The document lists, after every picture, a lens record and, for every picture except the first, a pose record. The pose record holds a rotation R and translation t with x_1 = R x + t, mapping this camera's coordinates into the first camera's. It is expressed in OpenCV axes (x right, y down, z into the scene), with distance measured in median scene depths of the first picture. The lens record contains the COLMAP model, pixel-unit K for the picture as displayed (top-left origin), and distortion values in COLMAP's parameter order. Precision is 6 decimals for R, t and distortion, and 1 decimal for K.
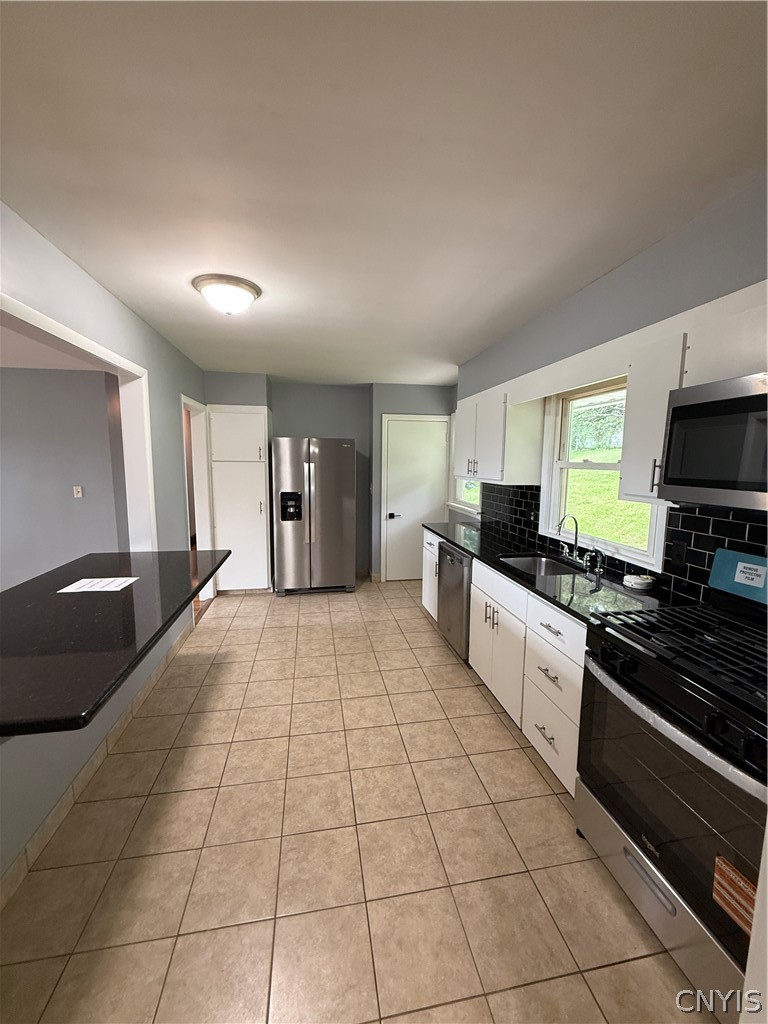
lens RADIAL K [[422.3, 0, 384.0], [0, 422.3, 512.0], [0, 0, 1]] dist [-0.000531, 0.000059]
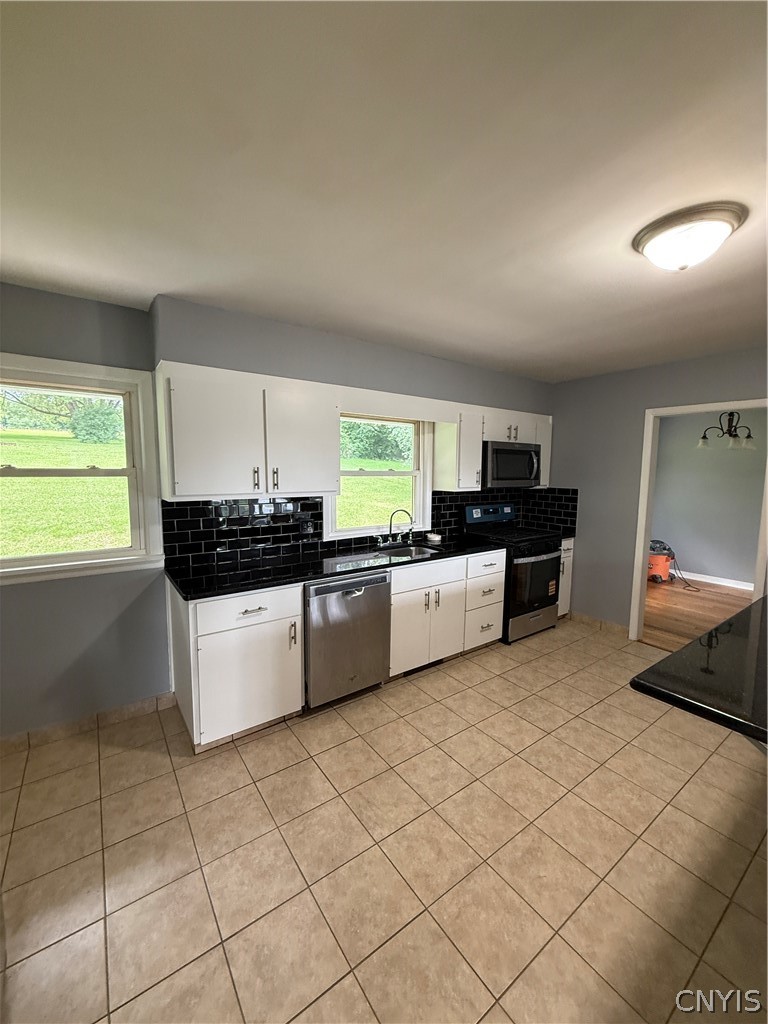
lens RADIAL K [[408.0, 0, 383.5], [0, 408.0, 513.7], [0, 0, 1]] dist [-0.001556, 0.000267]
pose [[-0.441443, -0.113322, 0.890105, -0.659666], [0.095197, 0.980479, 0.172040, -0.198682], [-0.892225, 0.160681, -0.422037, 1.505440]]
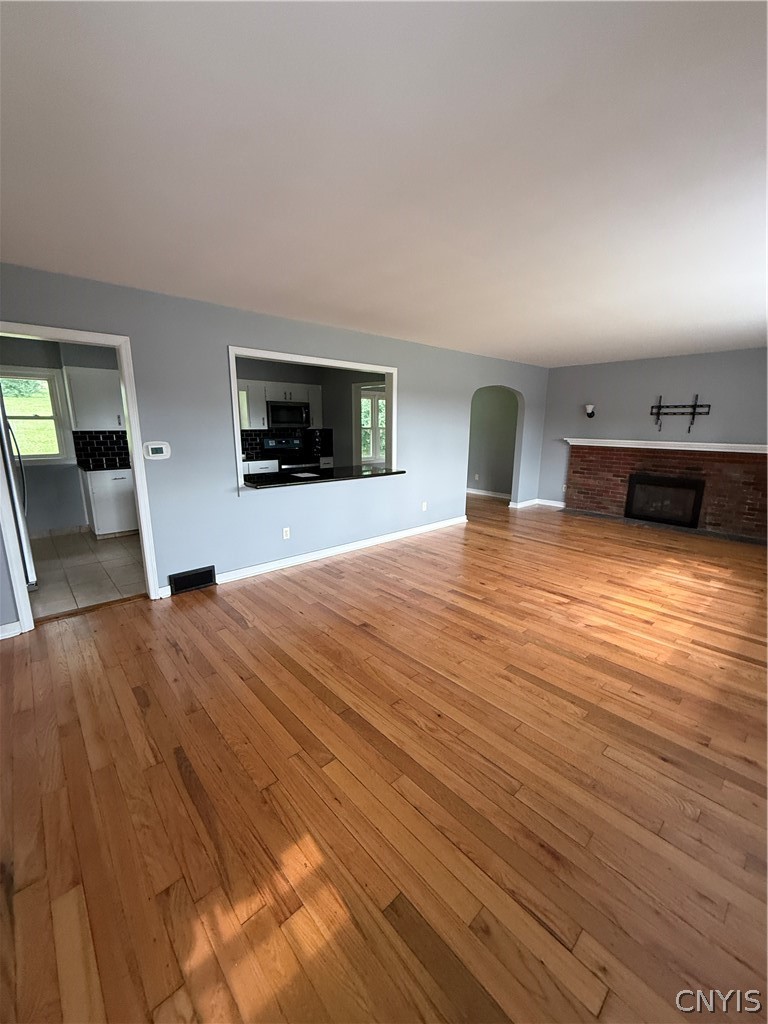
lens RADIAL K [[408.0, 0, 383.5], [0, 408.0, 513.7], [0, 0, 1]] dist [-0.001556, 0.000267]
pose [[-0.536728, -0.195789, 0.820725, -2.029560], [0.092814, 0.953102, 0.288066, -0.166455], [-0.838635, 0.230788, -0.493385, 1.370340]]
